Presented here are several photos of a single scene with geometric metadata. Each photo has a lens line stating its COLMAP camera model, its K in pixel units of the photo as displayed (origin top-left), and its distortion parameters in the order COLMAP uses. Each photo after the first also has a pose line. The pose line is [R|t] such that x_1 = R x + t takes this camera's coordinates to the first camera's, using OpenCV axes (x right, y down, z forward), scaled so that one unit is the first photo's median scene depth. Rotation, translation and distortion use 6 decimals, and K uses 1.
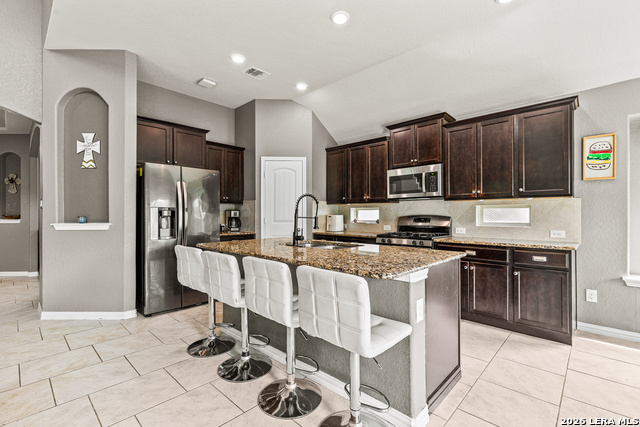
lens RADIAL K [[289.9, 0, 317.9], [0, 289.9, 212.1], [0, 0, 1]] dist [0.009232, -0.001643]
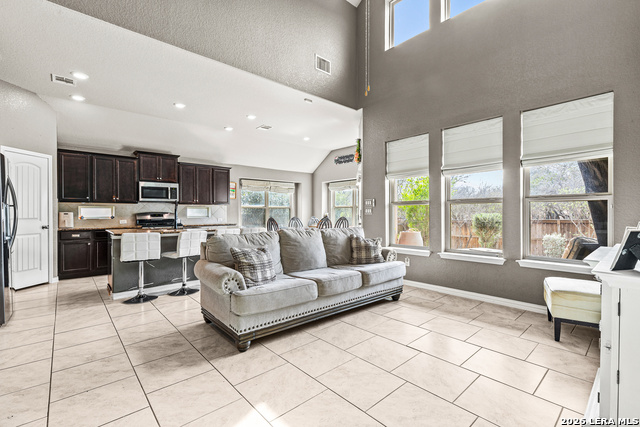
lens RADIAL K [[289.9, 0, 323.6], [0, 289.9, 212.3], [0, 0, 1]] dist [0.009232, -0.001643]
pose [[0.085198, -0.002448, 0.996361, -1.389351], [-0.010504, 0.999939, 0.003355, -0.004539], [-0.996309, -0.010752, 0.085167, -0.055923]]
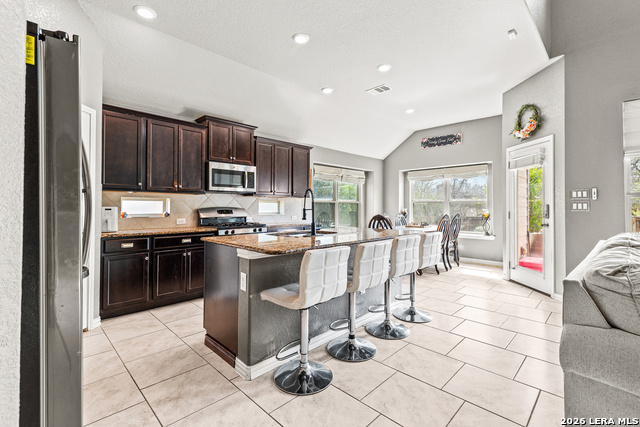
lens RADIAL K [[289.9, 0, 321.5], [0, 289.9, 203.0], [0, 0, 1]] dist [0.009232, -0.001643]
pose [[0.024604, 0.012708, 0.999616, -0.892559], [-0.013585, 0.999831, -0.012377, 0.004129], [-0.999605, -0.013276, 0.024773, 0.729622]]
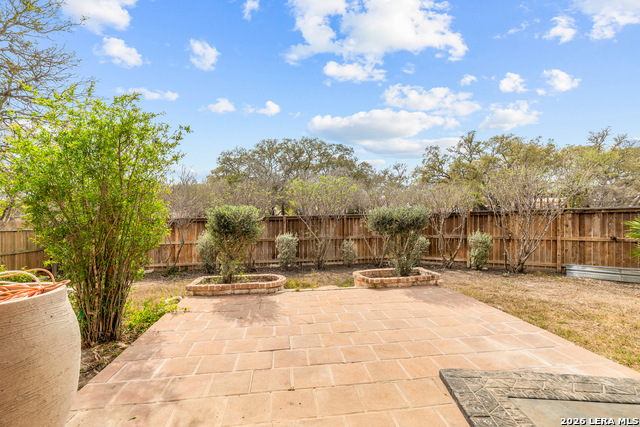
lens RADIAL K [[289.9, 0, 318.6], [0, 289.9, 207.6], [0, 0, 1]] dist [0.009232, -0.001643]
pose [[-0.781872, 0.004761, 0.623421, 0.205523], [-0.007407, 0.999829, -0.016925, 0.026438], [-0.623395, -0.017851, -0.781703, -0.470077]]
